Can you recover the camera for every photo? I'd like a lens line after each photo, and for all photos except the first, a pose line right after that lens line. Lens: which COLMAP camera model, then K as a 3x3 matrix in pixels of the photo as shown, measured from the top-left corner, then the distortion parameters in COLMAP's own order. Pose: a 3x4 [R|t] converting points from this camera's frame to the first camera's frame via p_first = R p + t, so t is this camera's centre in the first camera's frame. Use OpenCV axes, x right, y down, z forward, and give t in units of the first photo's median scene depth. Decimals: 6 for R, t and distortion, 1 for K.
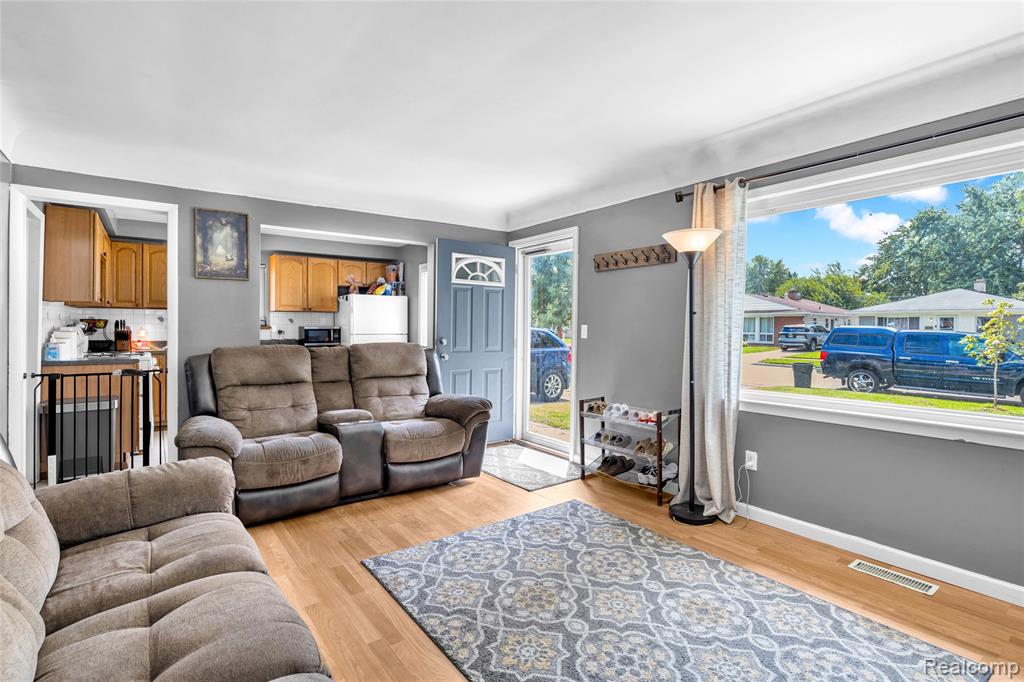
lens RADIAL K [[487.7, 0, 513.7], [0, 487.7, 332.8], [0, 0, 1]] dist [-0.006813, -0.000057]
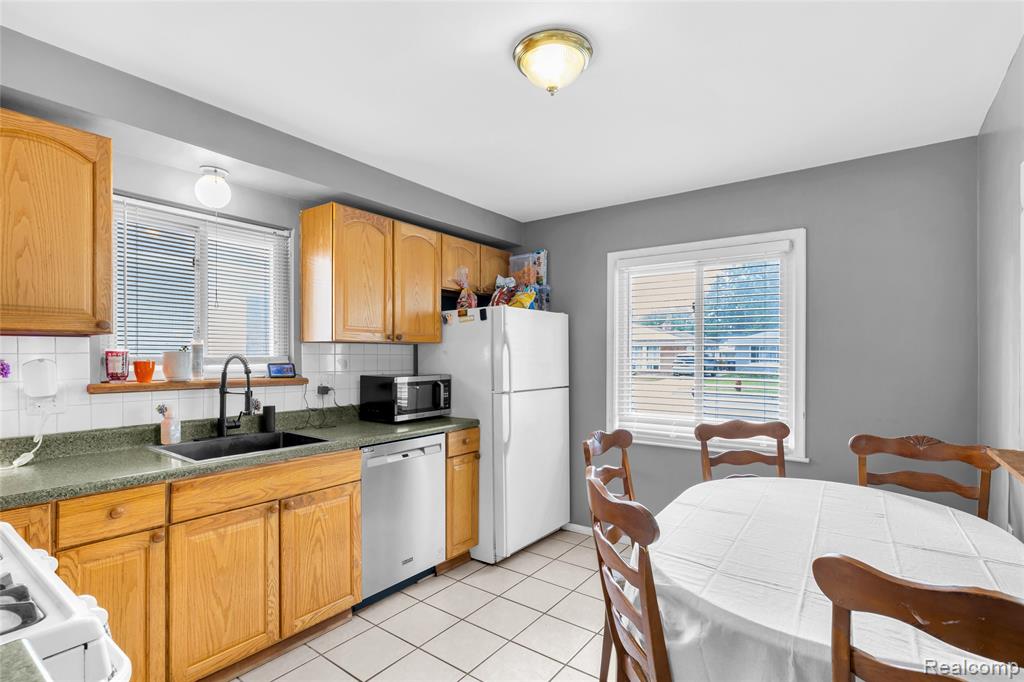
lens RADIAL K [[487.7, 0, 506.9], [0, 487.7, 357.6], [0, 0, 1]] dist [-0.006813, -0.000057]
pose [[0.957509, -0.009377, 0.288251, -1.307100], [0.011983, 0.999902, -0.007278, -0.074535], [-0.288154, 0.010423, 0.957527, 1.574115]]
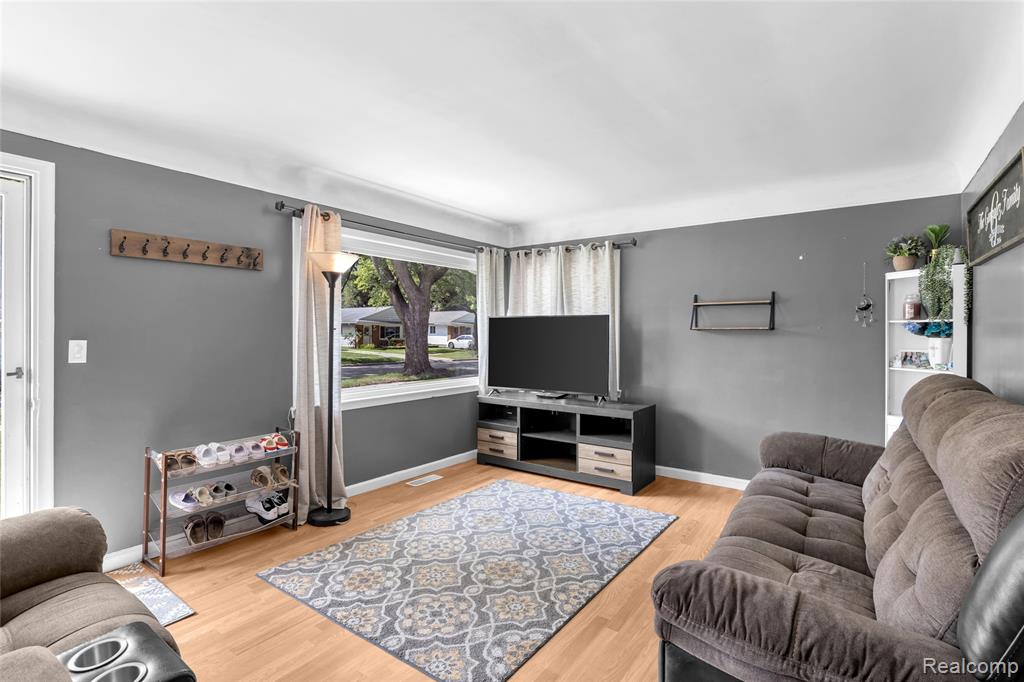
lens RADIAL K [[487.7, 0, 510.1], [0, 487.7, 334.5], [0, 0, 1]] dist [-0.006813, -0.000057]
pose [[-0.285089, -0.010307, 0.958446, -0.984330], [0.002968, 0.999928, 0.011636, -0.049498], [-0.958496, 0.006162, -0.285038, 1.174560]]
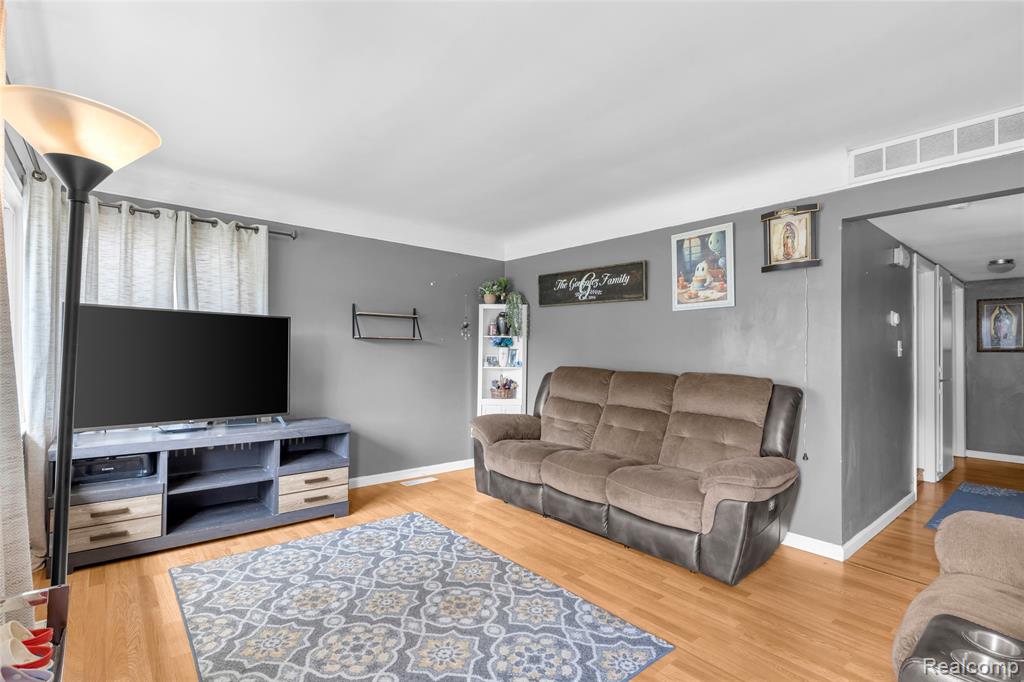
lens RADIAL K [[487.7, 0, 507.6], [0, 487.7, 343.3], [0, 0, 1]] dist [-0.006813, -0.000057]
pose [[-0.998515, -0.018879, -0.051098, 0.009107], [-0.018180, 0.999735, -0.014097, -0.010880], [0.051351, -0.013147, -0.998594, 1.828220]]
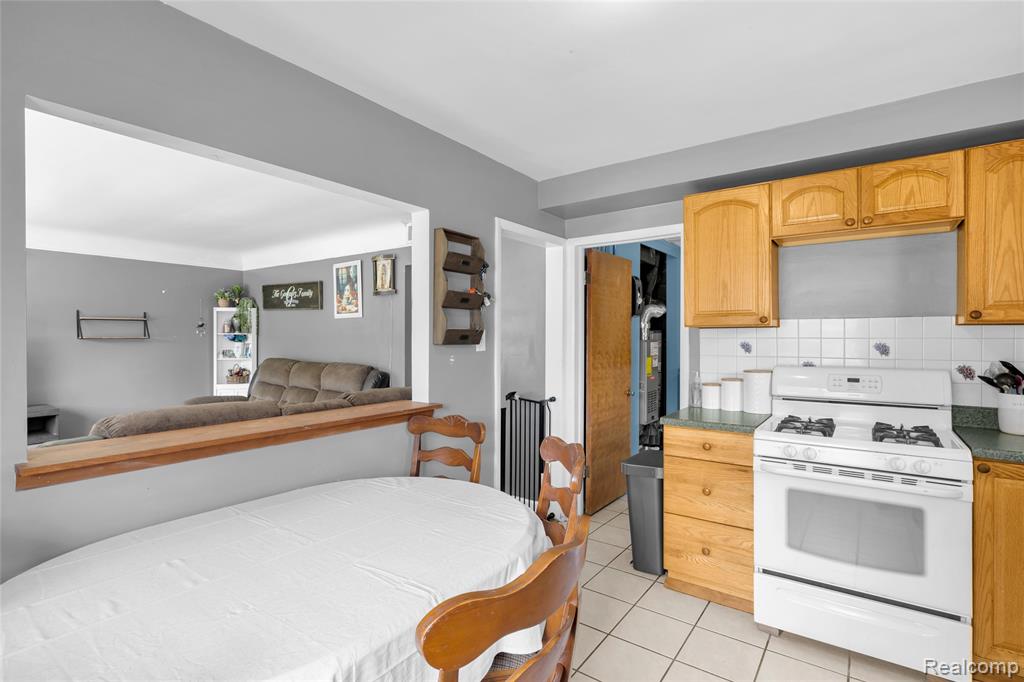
lens RADIAL K [[487.7, 0, 515.0], [0, 487.7, 336.5], [0, 0, 1]] dist [-0.006813, -0.000057]
pose [[-0.953134, -0.005017, -0.302507, -0.696961], [-0.008623, 0.999907, 0.010584, -0.092696], [0.302426, 0.012697, -0.953088, 2.634526]]
